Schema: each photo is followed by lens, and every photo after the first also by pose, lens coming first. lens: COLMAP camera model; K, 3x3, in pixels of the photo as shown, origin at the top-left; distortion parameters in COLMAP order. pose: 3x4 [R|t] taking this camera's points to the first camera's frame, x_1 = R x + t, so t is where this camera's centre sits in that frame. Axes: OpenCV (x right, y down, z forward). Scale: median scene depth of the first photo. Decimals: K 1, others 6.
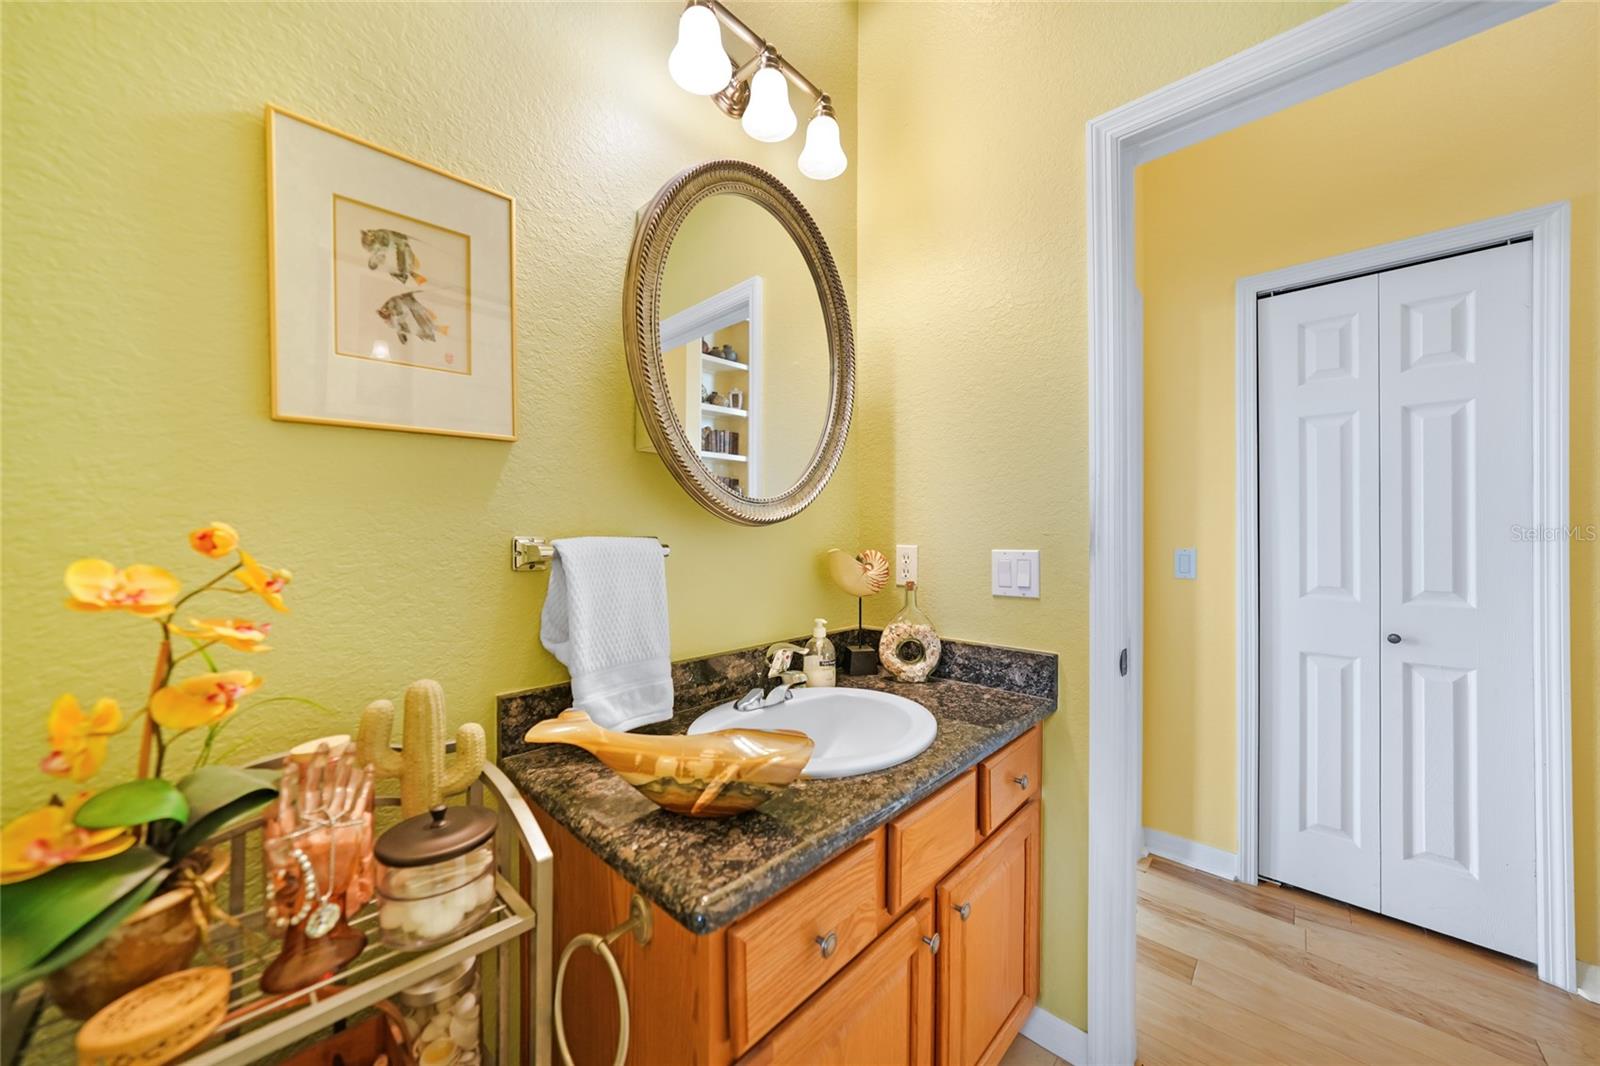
lens RADIAL K [[560.2, 0, 800.2], [0, 560.2, 535.3], [0, 0, 1]] dist [-0.024097, 0.005952]
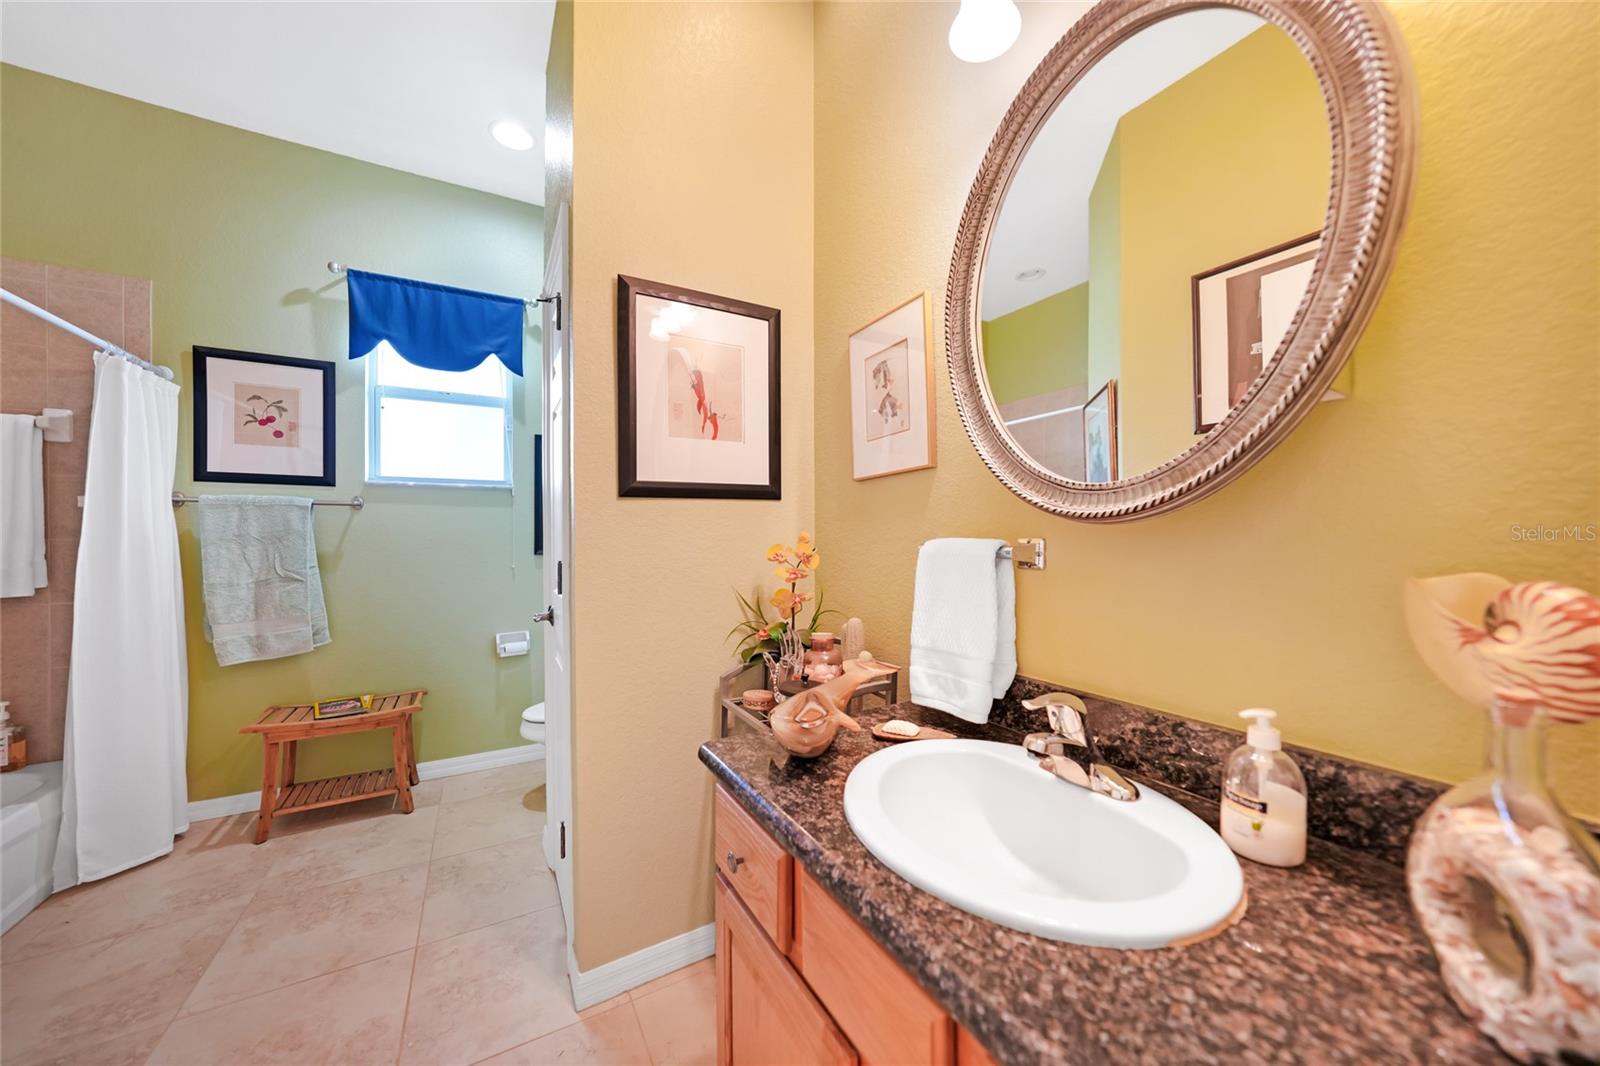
lens RADIAL K [[560.2, 0, 803.6], [0, 560.2, 535.0], [0, 0, 1]] dist [-0.024097, 0.005952]
pose [[-0.296565, 0.005058, -0.954999, 0.991691], [0.014229, 0.999898, 0.000877, -0.011228], [0.954907, -0.013329, -0.296607, 1.247116]]
